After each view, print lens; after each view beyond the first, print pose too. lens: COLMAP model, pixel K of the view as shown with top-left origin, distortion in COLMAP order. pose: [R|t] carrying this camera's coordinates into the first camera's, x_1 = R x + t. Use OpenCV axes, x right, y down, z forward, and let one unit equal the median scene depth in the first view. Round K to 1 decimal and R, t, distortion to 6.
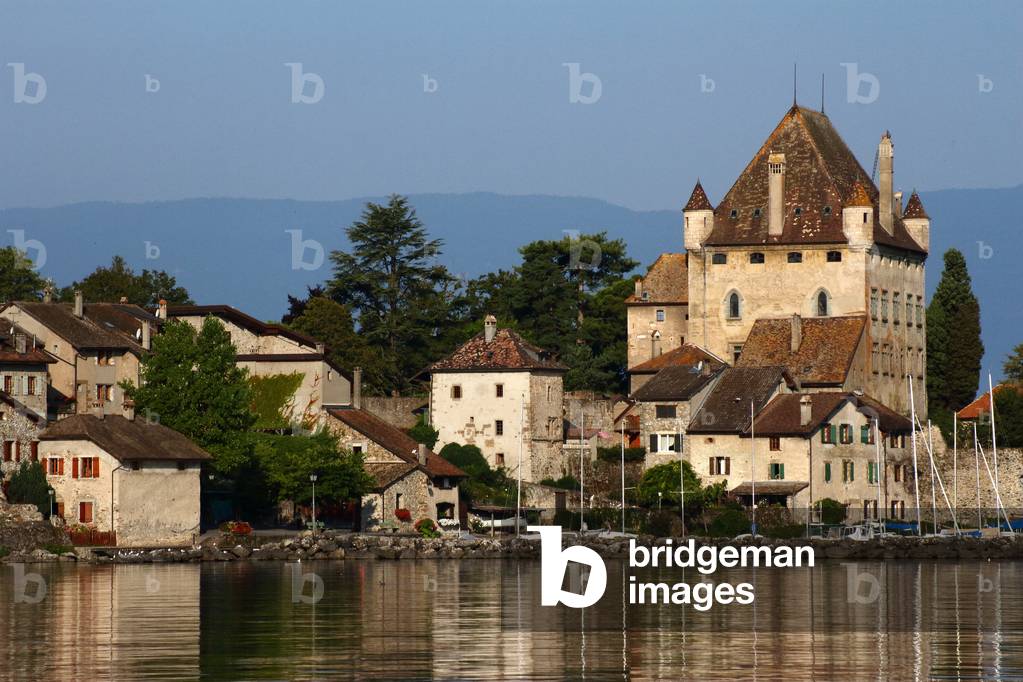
lens RADIAL K [[2403.3, 0, 511.5], [0, 2403.3, 341.0], [0, 0, 1]] dist [-0.036763, -4.197938]
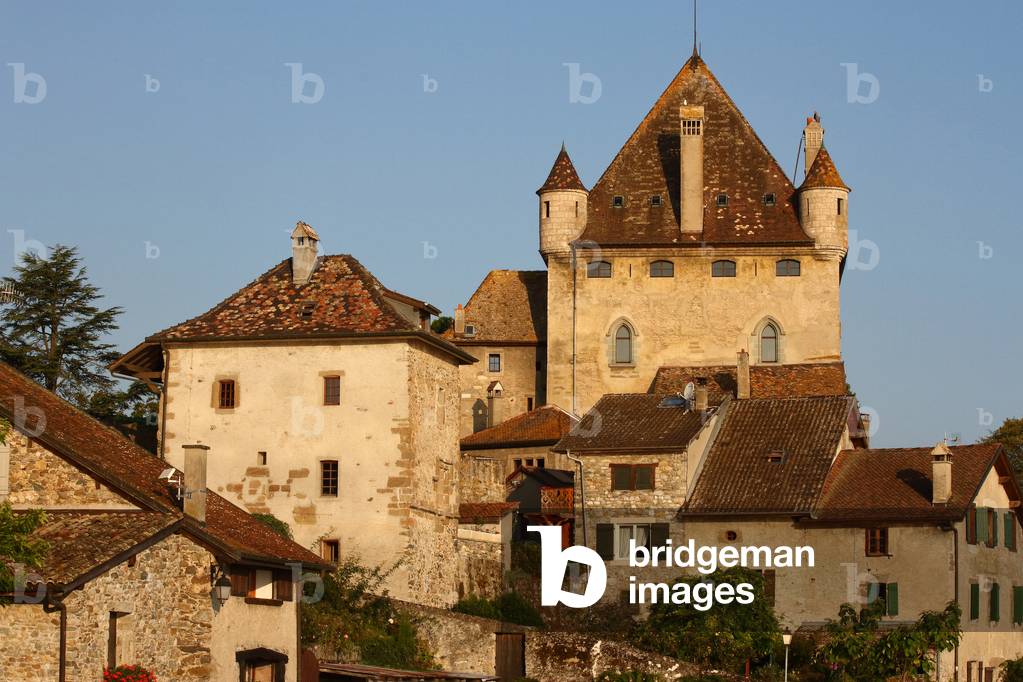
lens RADIAL K [[2403.3, 0, 511.5], [0, 2403.3, 341.0], [0, 0, 1]] dist [-0.036763, -4.197938]
pose [[0.989210, 0.031273, 0.143124, -0.023693], [-0.021394, 0.997314, -0.070051, 0.028326], [-0.144931, 0.066233, 0.987222, 0.402921]]
